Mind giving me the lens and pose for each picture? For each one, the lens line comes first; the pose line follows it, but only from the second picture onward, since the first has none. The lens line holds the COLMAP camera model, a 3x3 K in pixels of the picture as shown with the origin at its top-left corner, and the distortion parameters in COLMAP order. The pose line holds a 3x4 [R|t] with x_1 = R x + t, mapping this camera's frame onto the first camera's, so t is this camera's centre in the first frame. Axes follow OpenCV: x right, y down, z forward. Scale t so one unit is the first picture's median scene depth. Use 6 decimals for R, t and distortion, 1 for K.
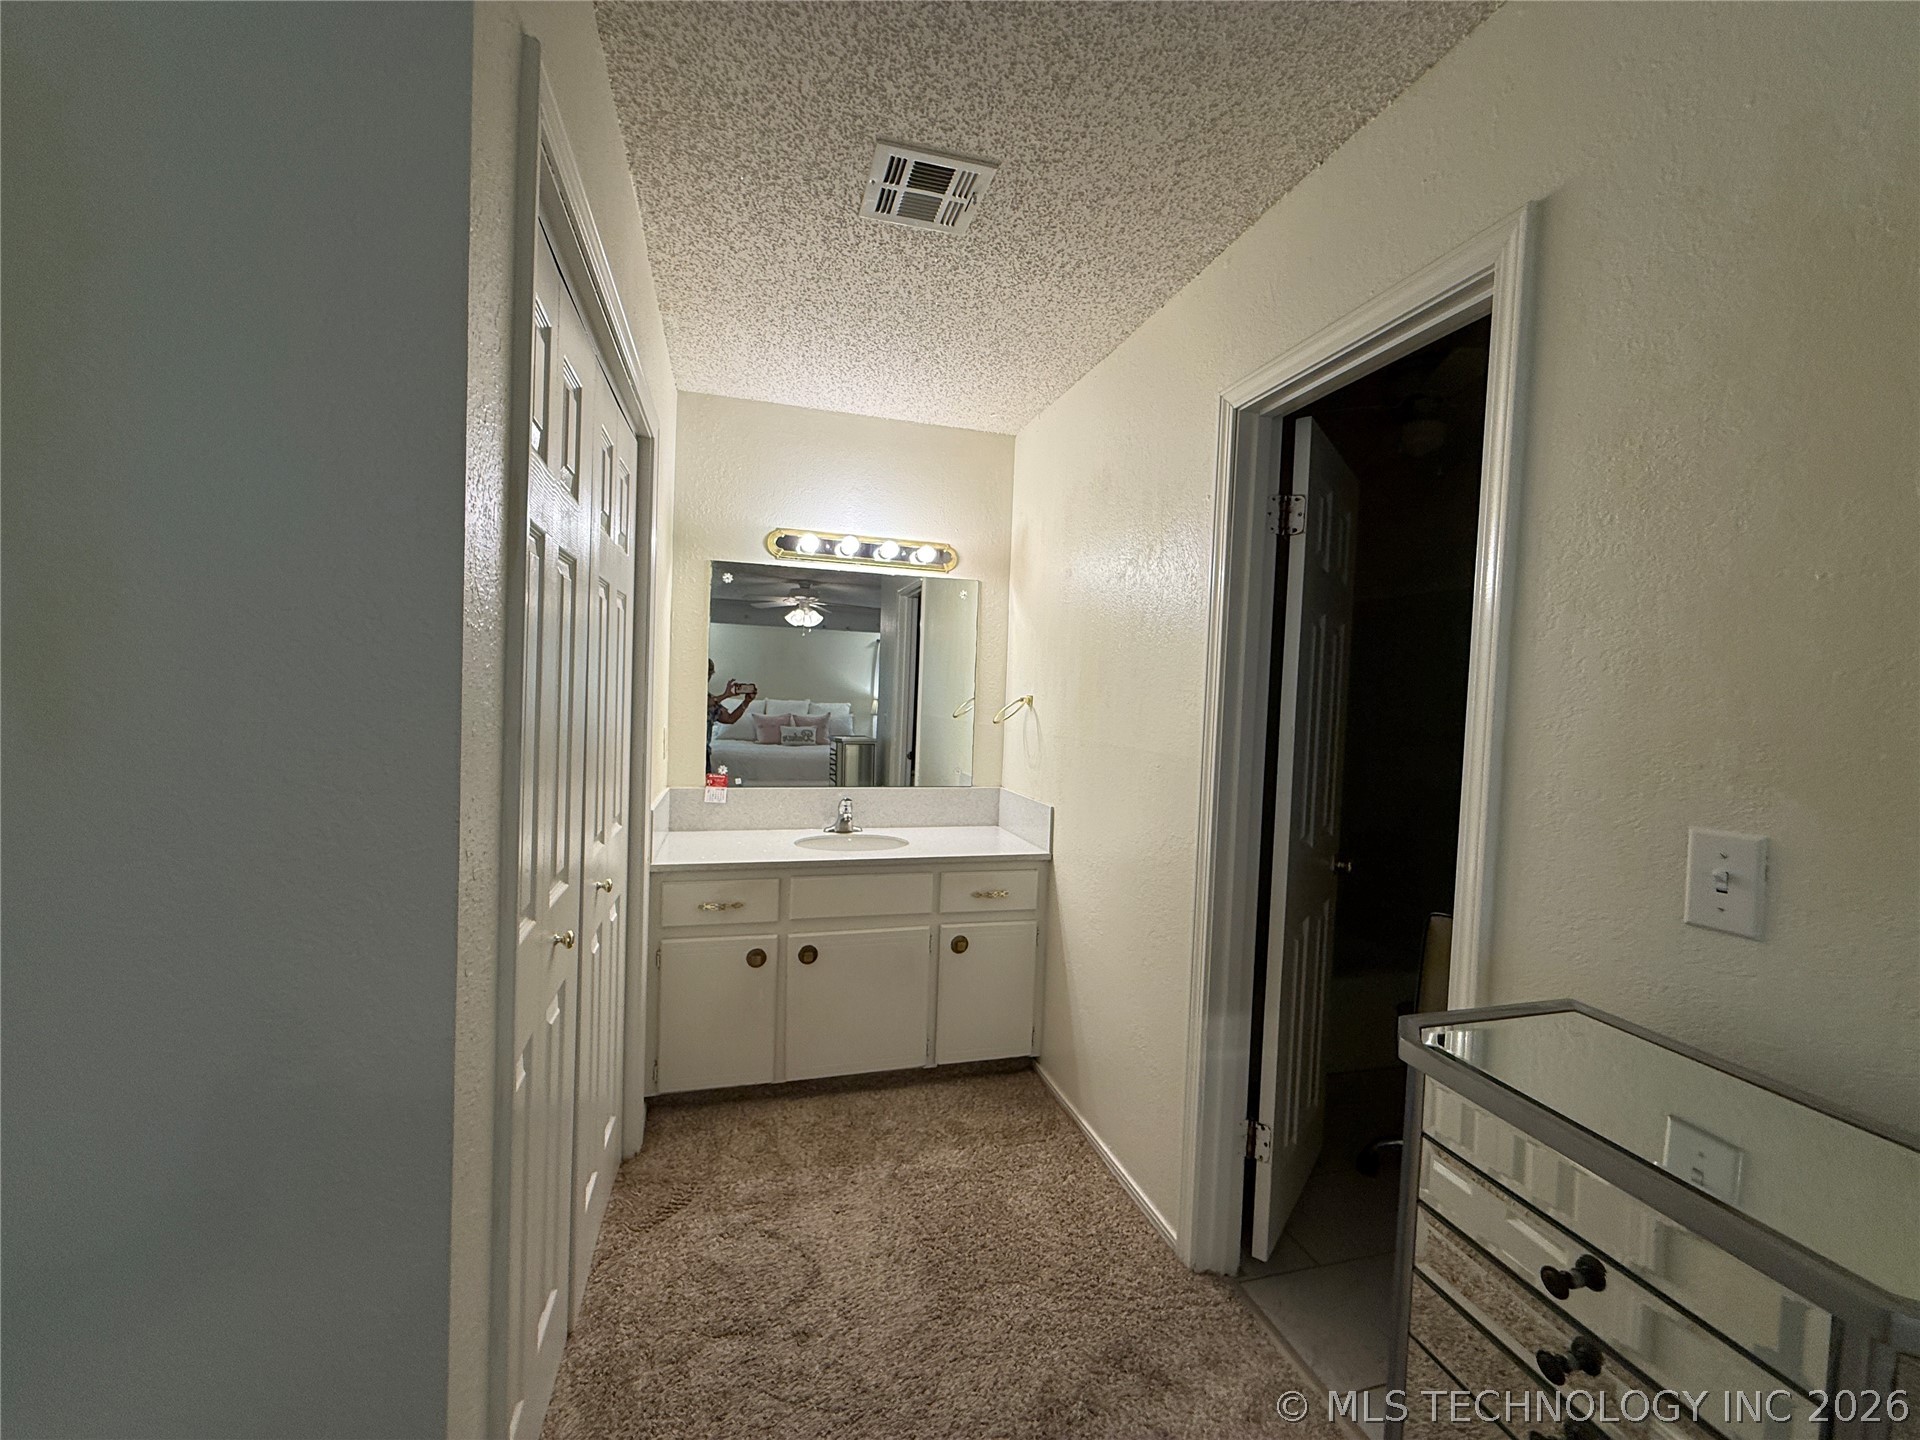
lens RADIAL K [[763.1, 0, 960.0], [0, 763.1, 720.0], [0, 0, 1]] dist [-0.001734, 0.000021]
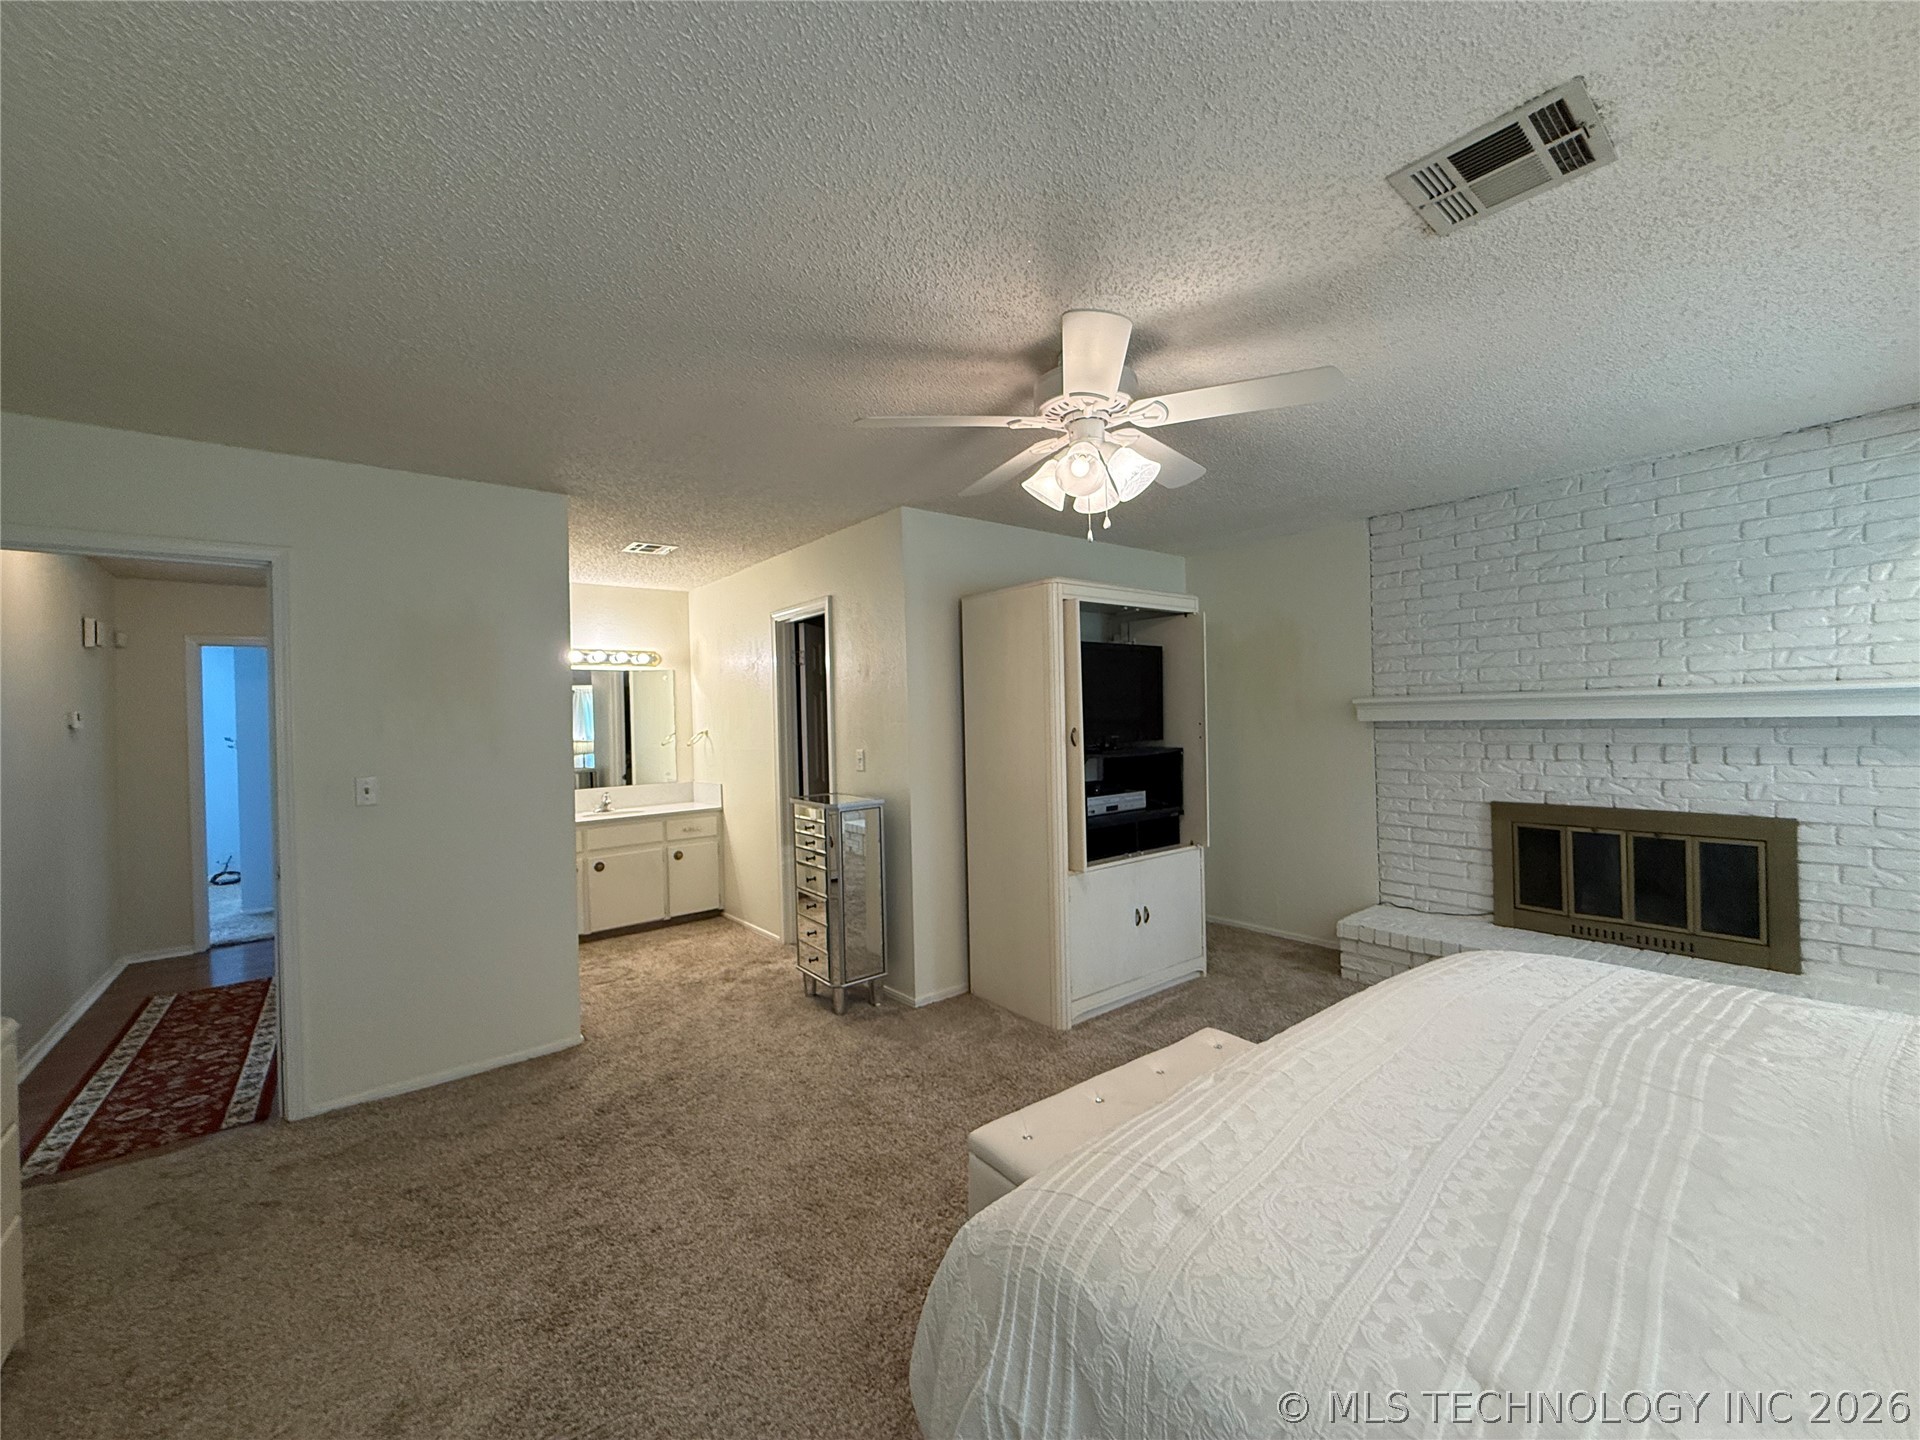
lens RADIAL K [[763.1, 0, 960.0], [0, 763.1, 720.0], [0, 0, 1]] dist [-0.001734, 0.000021]
pose [[0.917259, -0.064501, 0.393033, -0.094394], [0.077469, 0.996846, -0.017204, 0.032956], [-0.390684, 0.046229, 0.919364, -1.262051]]
